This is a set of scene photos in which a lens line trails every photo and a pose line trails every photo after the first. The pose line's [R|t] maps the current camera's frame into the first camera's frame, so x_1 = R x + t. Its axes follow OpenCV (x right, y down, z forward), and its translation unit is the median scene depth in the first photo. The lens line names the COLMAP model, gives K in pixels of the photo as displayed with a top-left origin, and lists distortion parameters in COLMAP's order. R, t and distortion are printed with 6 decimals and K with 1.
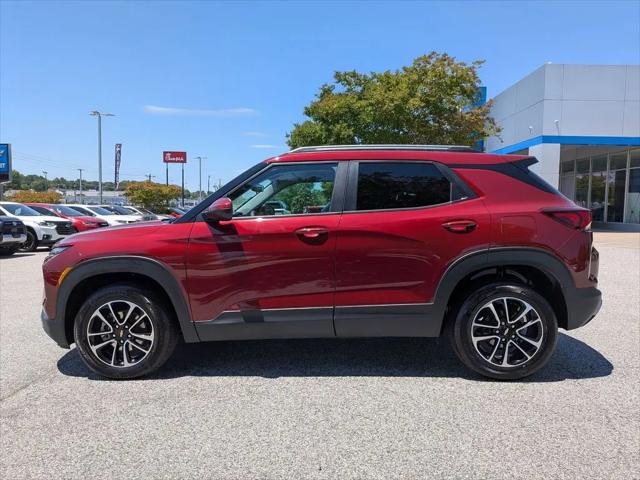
lens RADIAL K [[480.6, 0, 320.0], [0, 480.6, 240.0], [0, 0, 1]] dist [-0.000275, -0.010367]
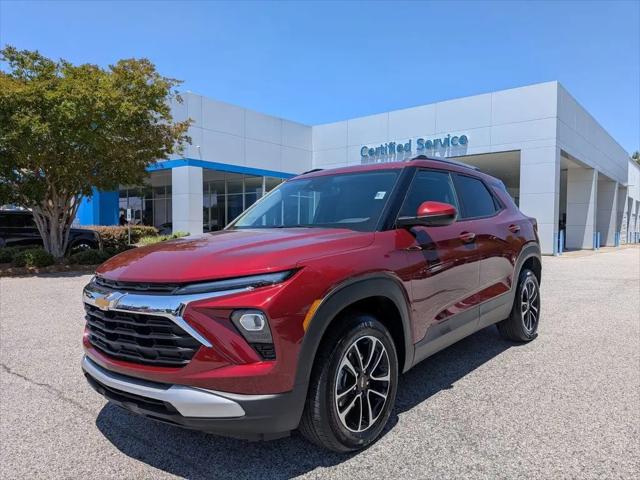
lens RADIAL K [[480.6, 0, 320.0], [0, 480.6, 240.0], [0, 0, 1]] dist [-0.000275, -0.010367]
pose [[0.597985, -0.022107, 0.801202, -0.306061], [0.057036, 0.998259, -0.015025, -0.003700], [-0.799475, 0.054682, 0.598205, 0.180934]]
